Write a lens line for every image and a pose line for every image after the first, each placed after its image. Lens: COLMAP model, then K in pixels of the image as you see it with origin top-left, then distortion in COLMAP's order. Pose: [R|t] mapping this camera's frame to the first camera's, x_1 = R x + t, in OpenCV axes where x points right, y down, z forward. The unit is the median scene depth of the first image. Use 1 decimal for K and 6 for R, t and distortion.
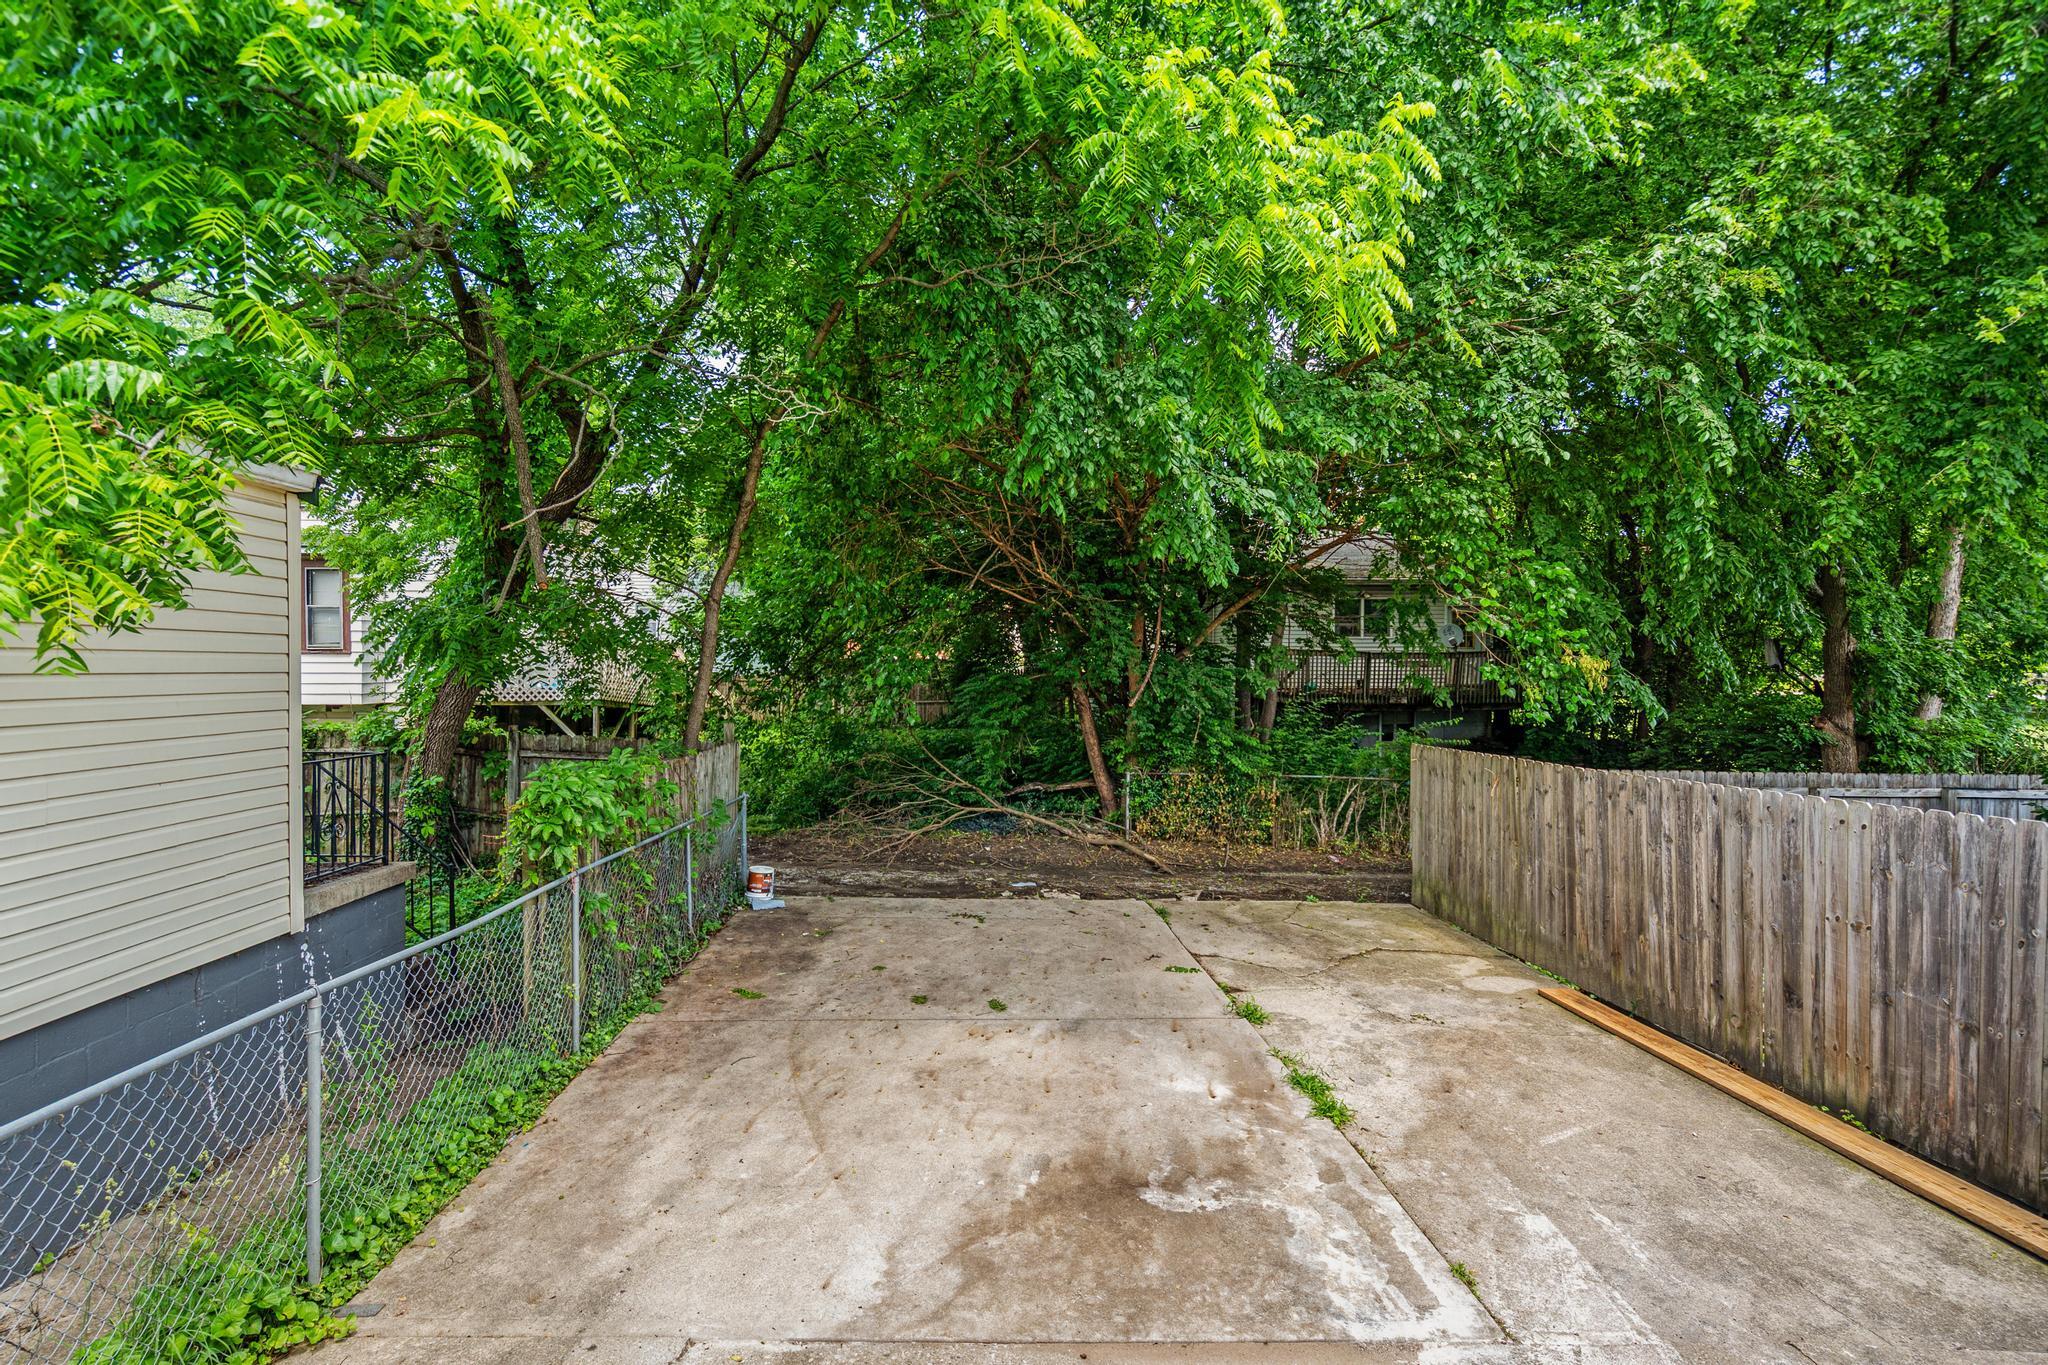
lens RADIAL K [[952.8, 0, 1029.7], [0, 952.8, 674.3], [0, 0, 1]] dist [-0.001156, 0.000296]
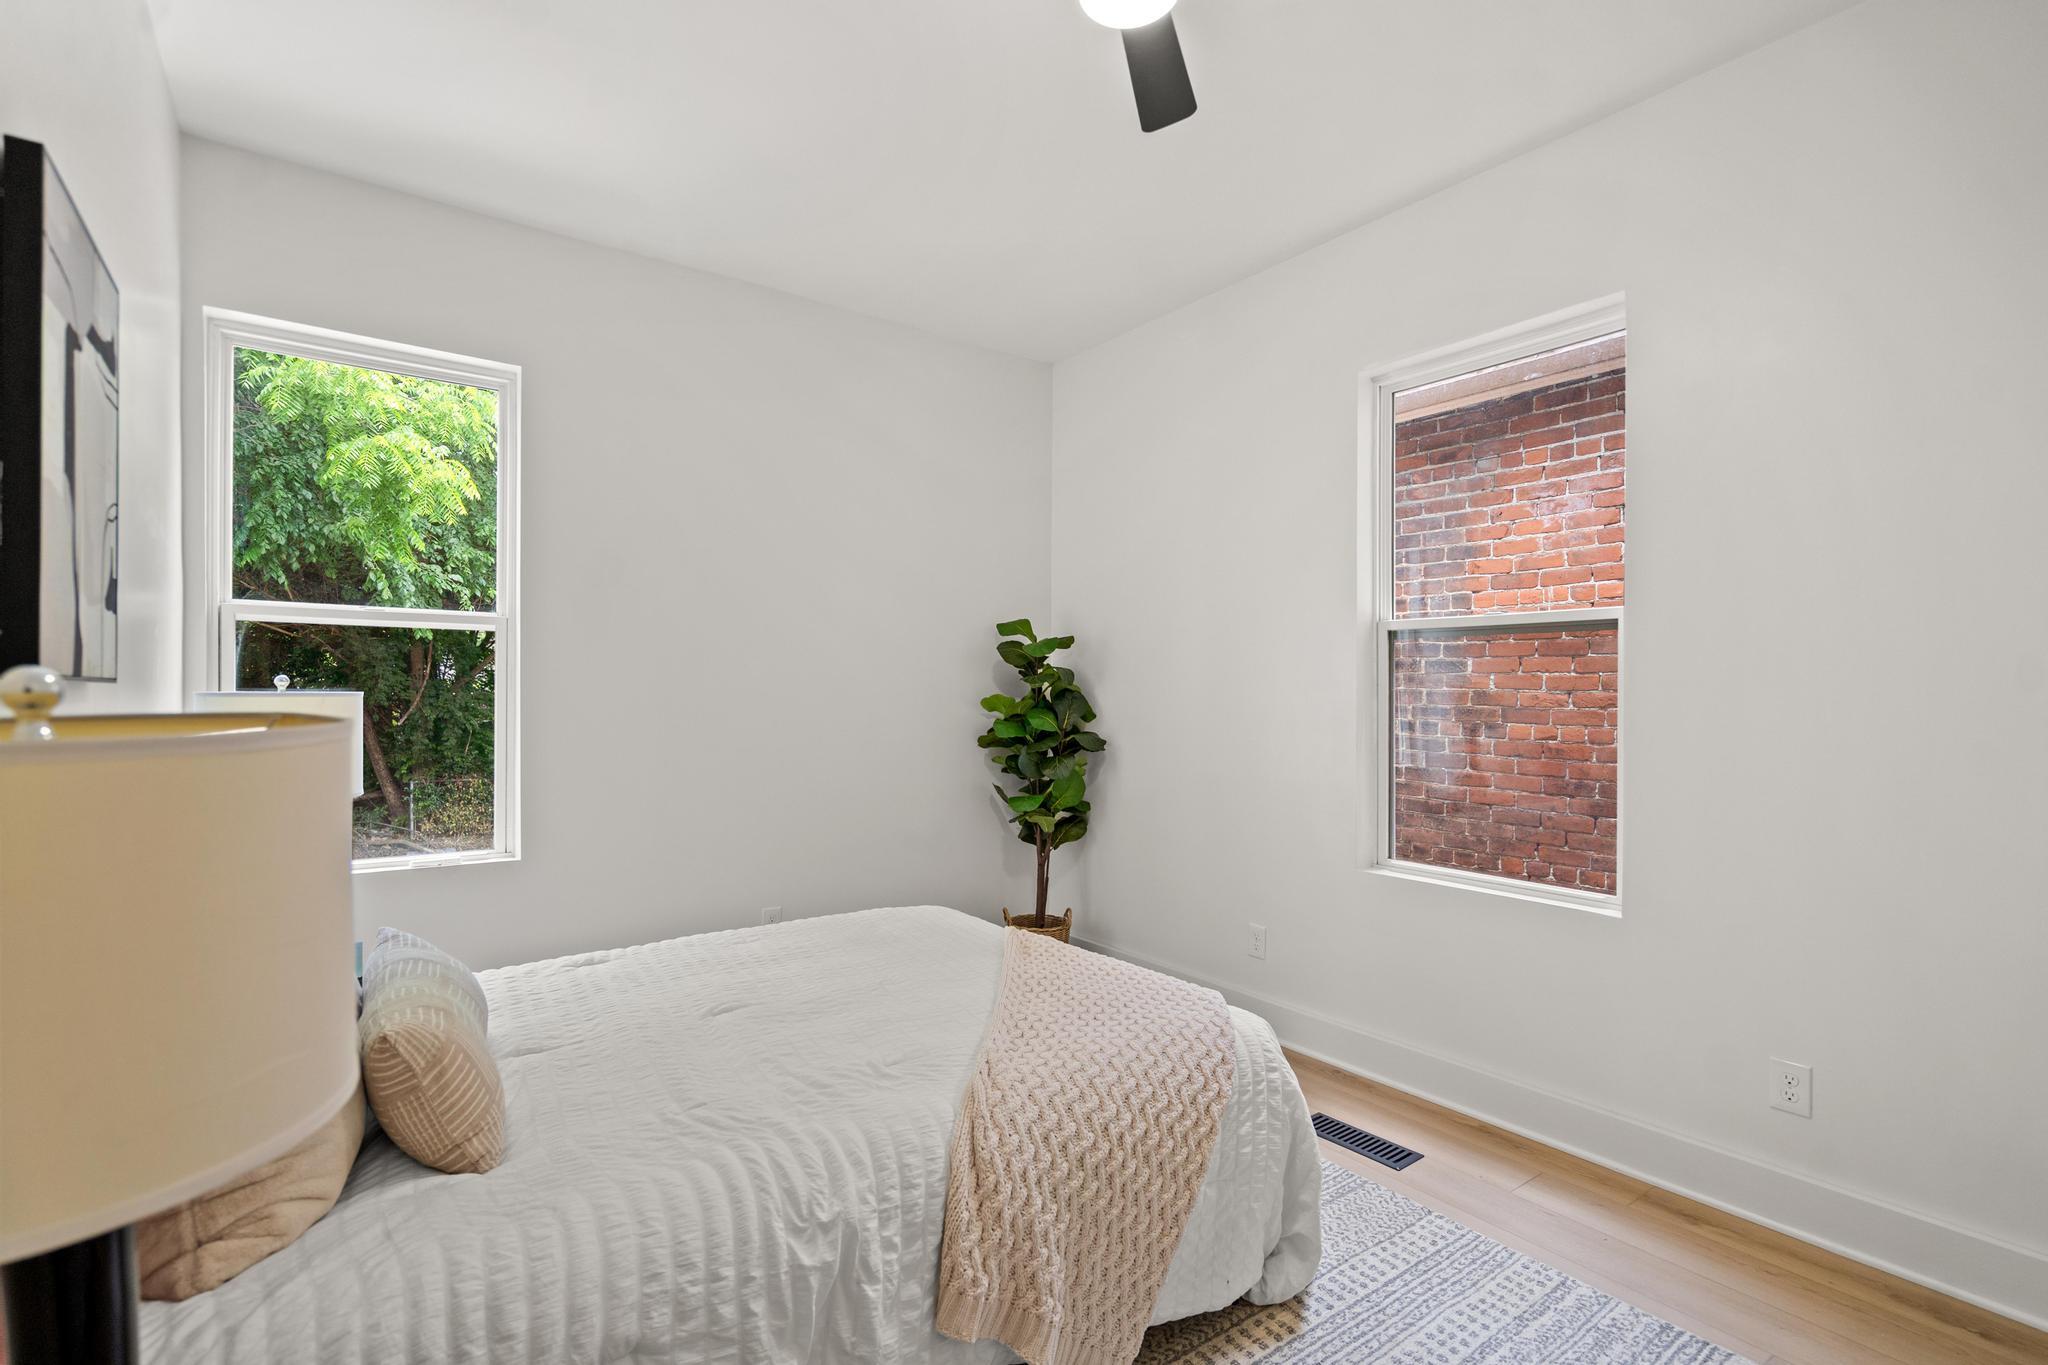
lens RADIAL K [[952.8, 0, 1018.6], [0, 952.8, 696.5], [0, 0, 1]] dist [-0.001156, 0.000296]
pose [[0.839291, -0.013074, 0.543526, 0.176354], [0.006732, 0.999884, 0.013656, -0.021040], [-0.543641, -0.007802, 0.839281, -0.699550]]
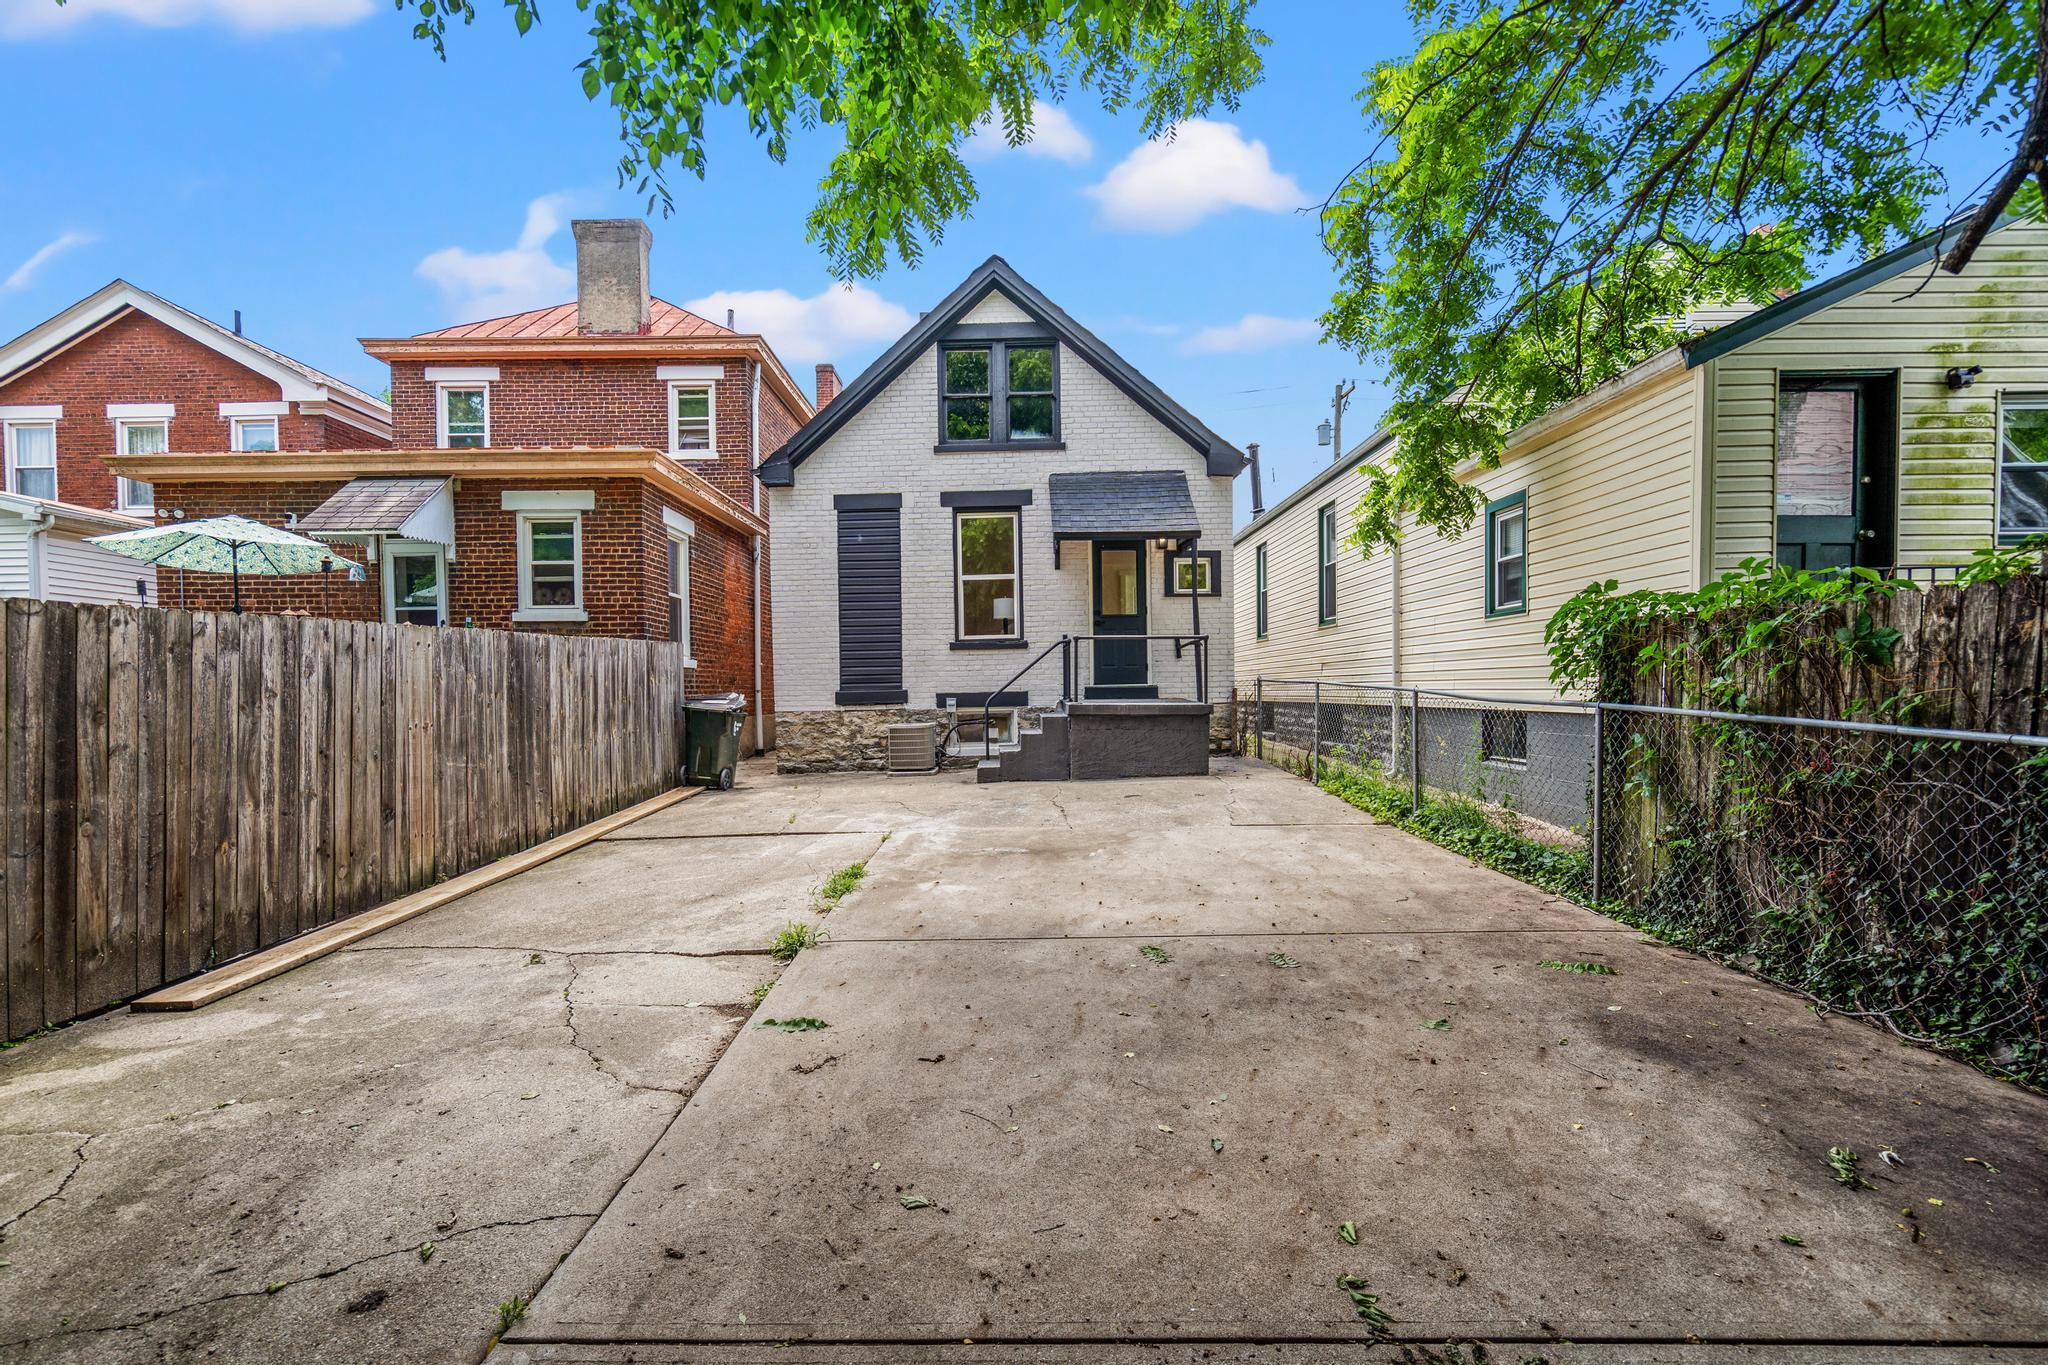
lens RADIAL K [[952.8, 0, 1018.0], [0, 952.8, 681.6], [0, 0, 1]] dist [-0.001156, 0.000296]
pose [[-0.997982, 0.000932, 0.063497, 0.017721], [0.000858, 0.999999, -0.001192, 0.147481], [-0.063498, -0.001135, -0.997981, 1.546314]]
